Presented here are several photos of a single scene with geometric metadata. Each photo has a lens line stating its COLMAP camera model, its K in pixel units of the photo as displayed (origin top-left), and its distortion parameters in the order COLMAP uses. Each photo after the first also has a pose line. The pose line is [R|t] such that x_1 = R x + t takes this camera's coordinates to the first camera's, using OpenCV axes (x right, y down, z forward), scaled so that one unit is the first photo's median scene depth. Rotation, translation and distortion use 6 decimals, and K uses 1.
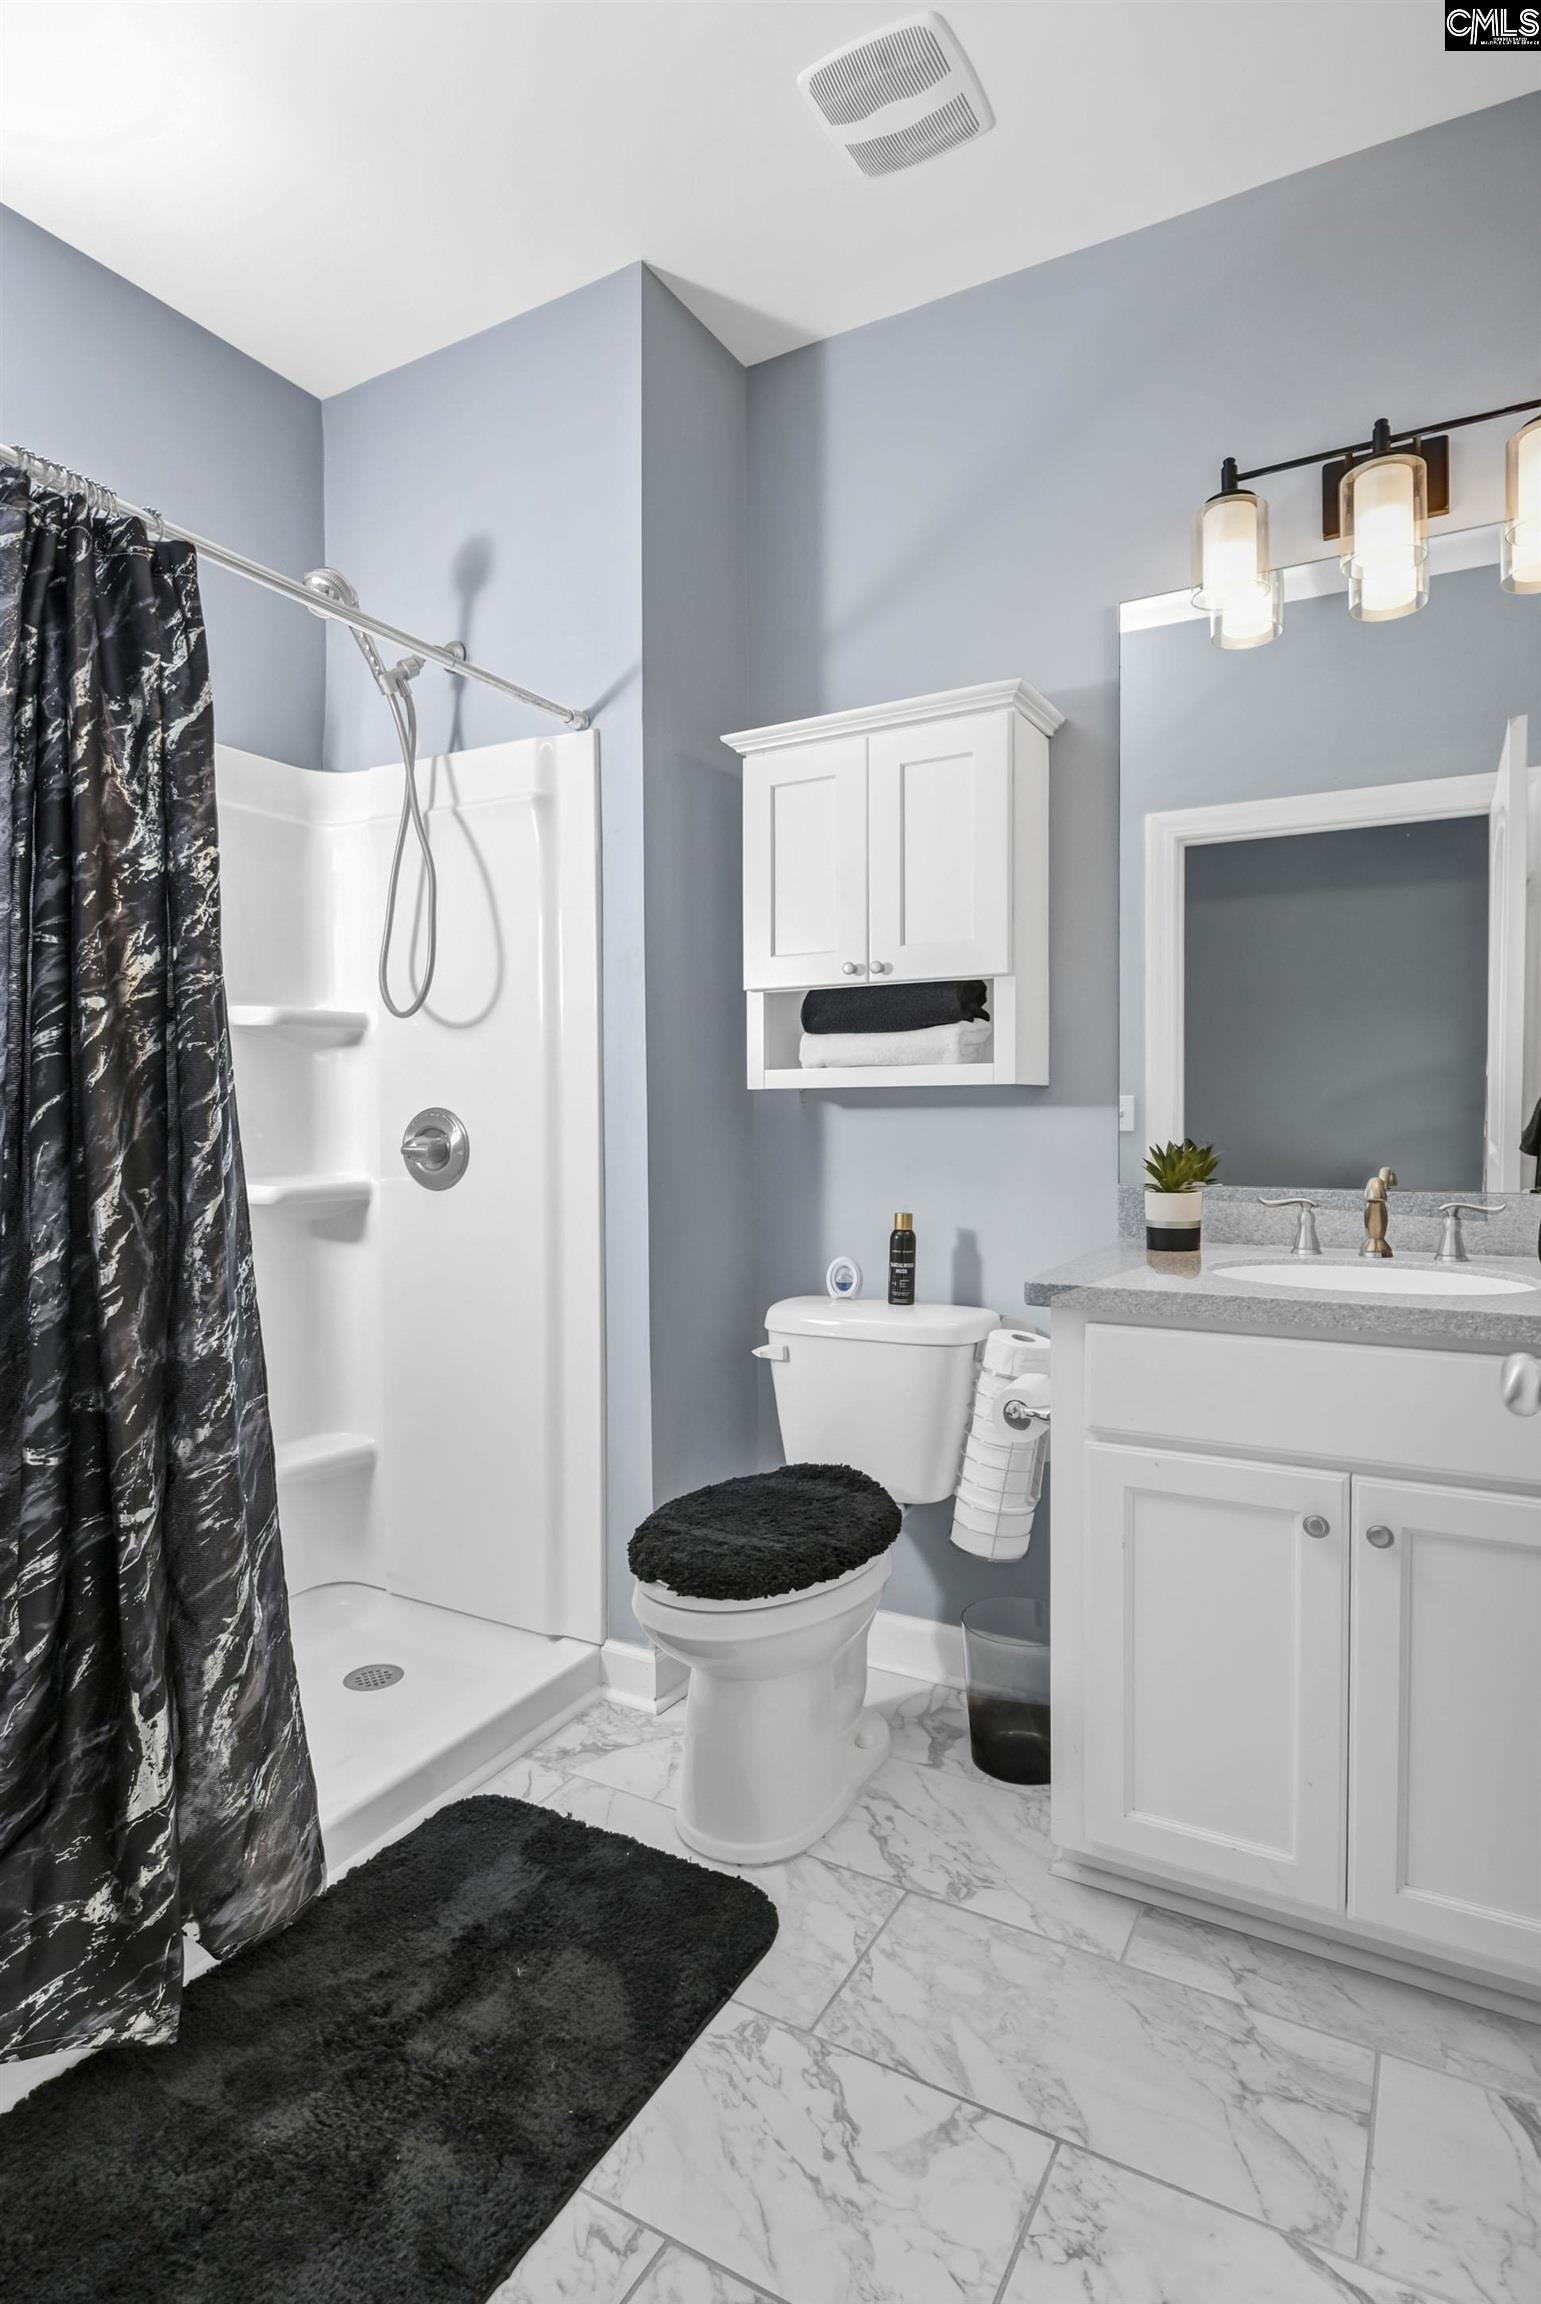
lens RADIAL K [[1145.2, 0, 771.7], [0, 1145.2, 1164.0], [0, 0, 1]] dist [0.003177, -0.007554]
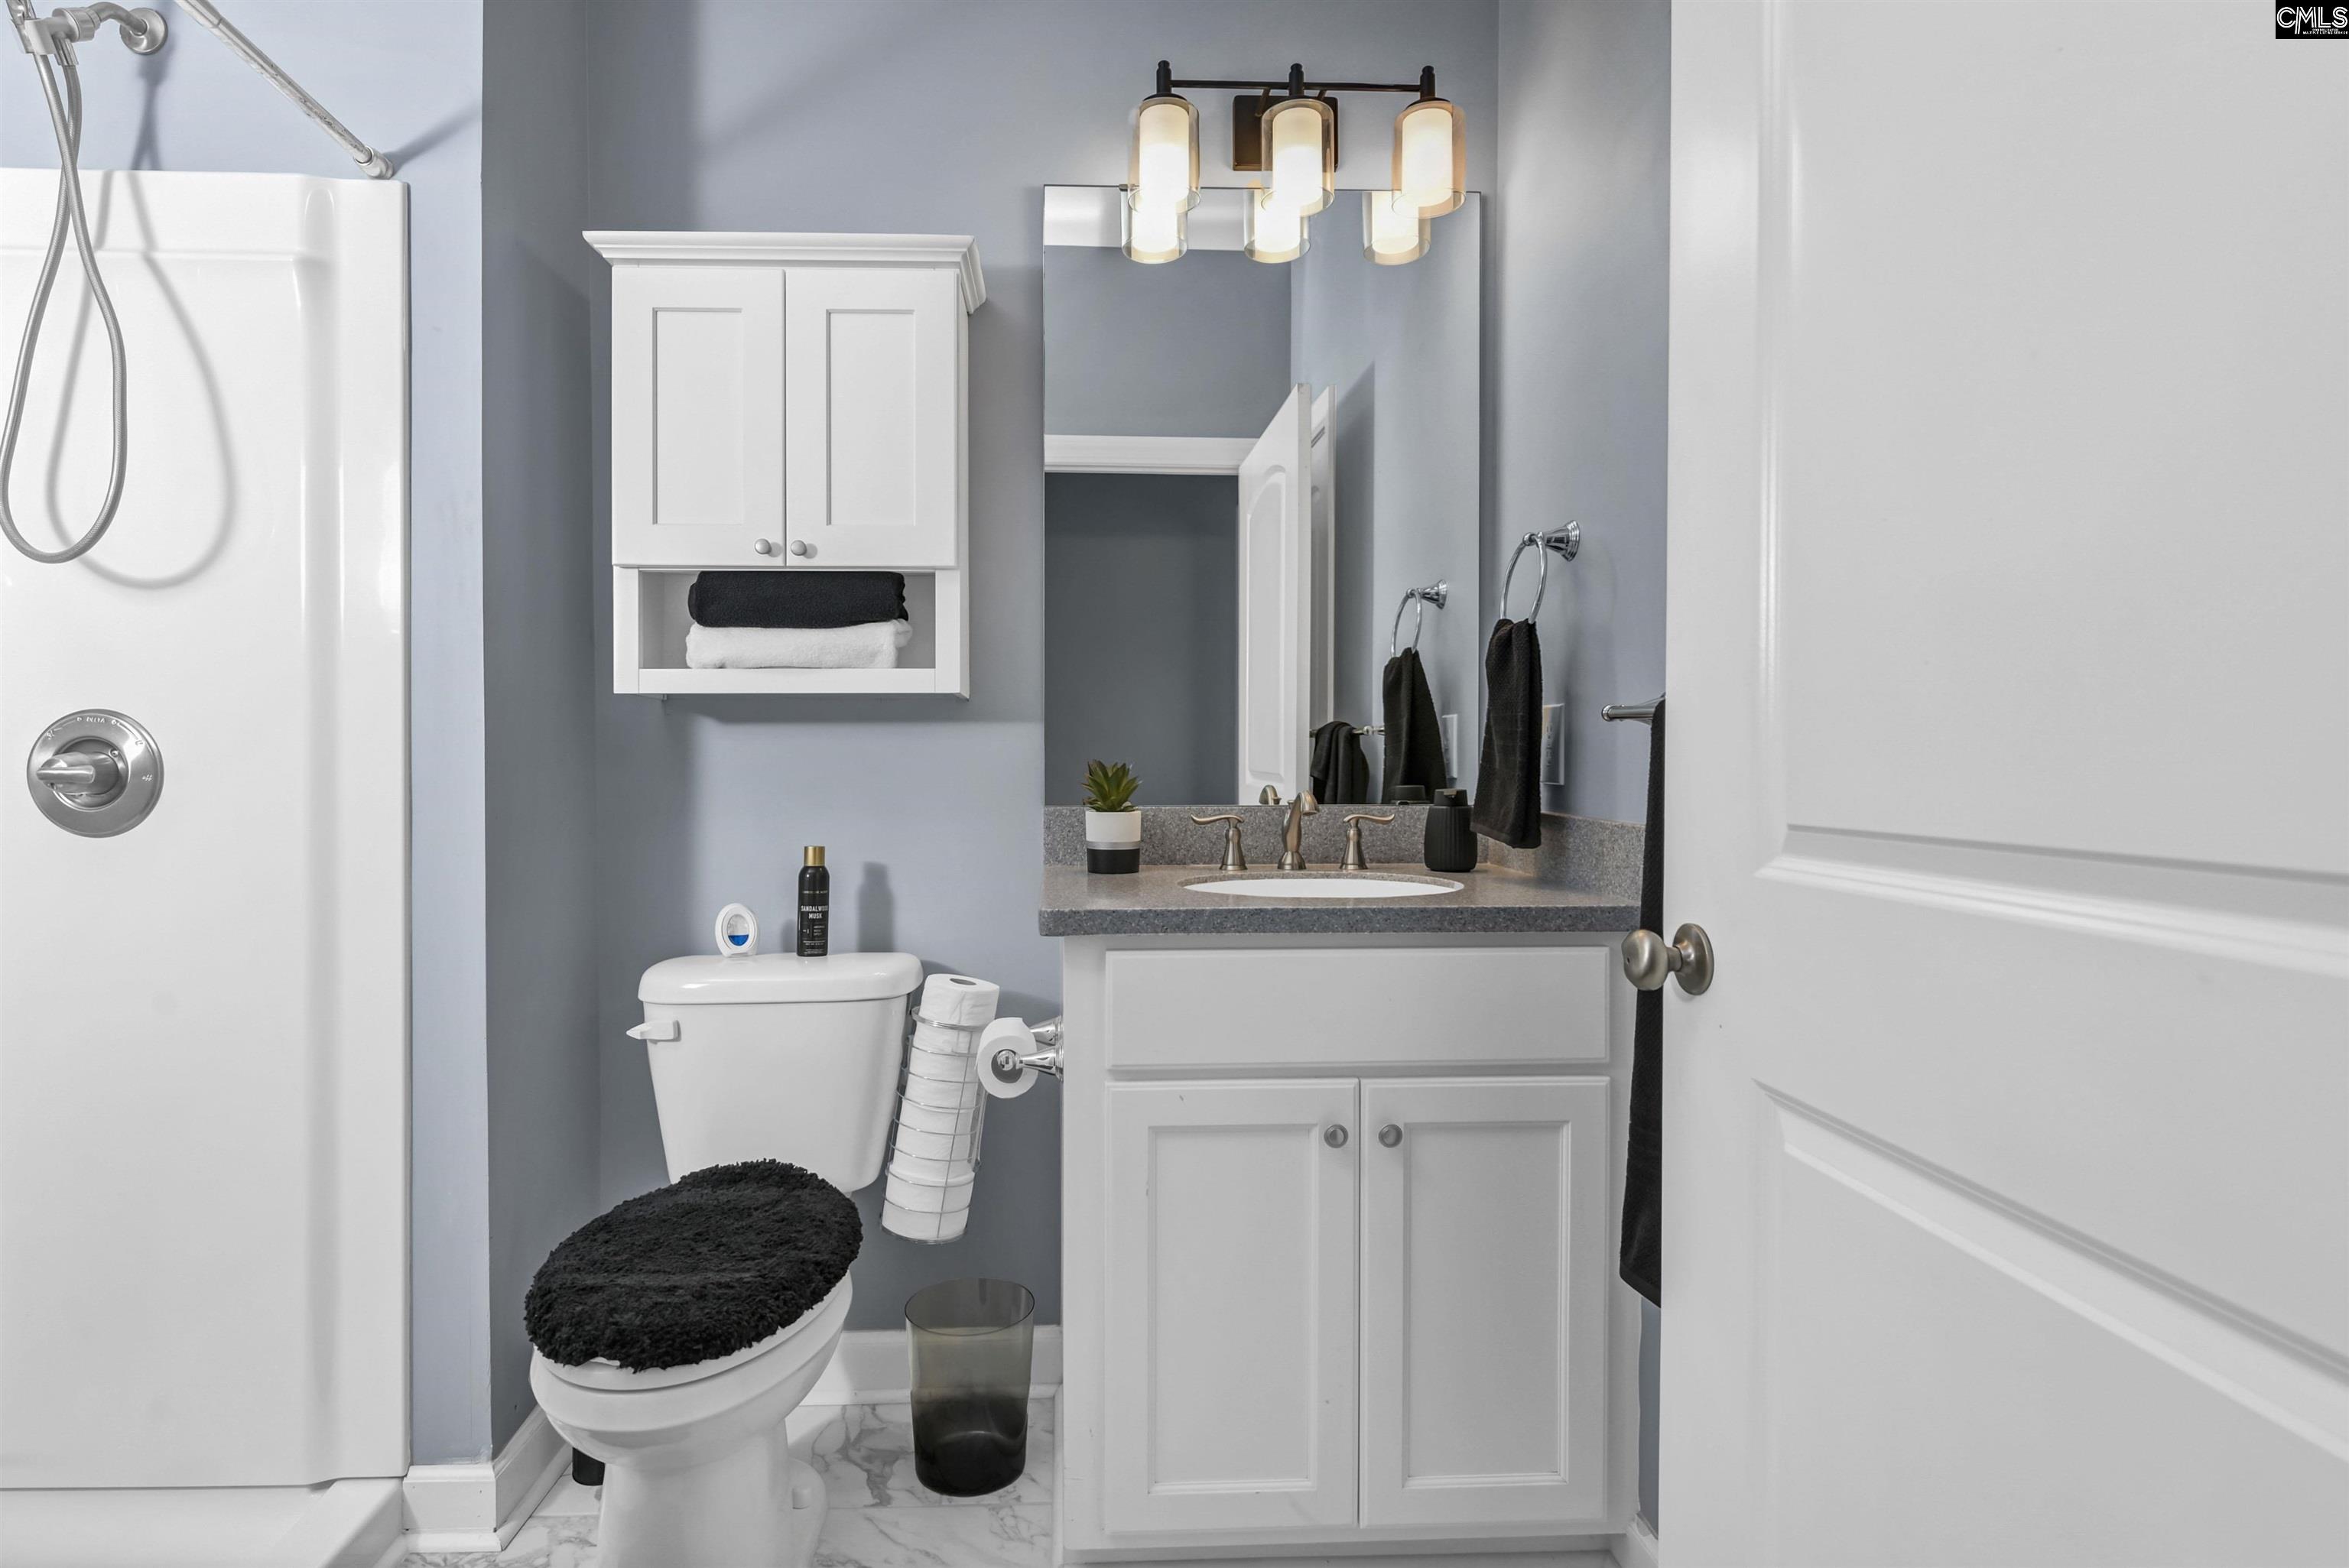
lens RADIAL K [[1226.0, 0, 1175.6], [0, 1226.0, 768.5], [0, 0, 1]] dist [0.003173, -0.007717]
pose [[0.860585, -0.007343, 0.509254, -0.125814], [0.022335, 0.999478, -0.023332, 0.014276], [-0.508817, 0.031453, 0.860300, 0.103351]]
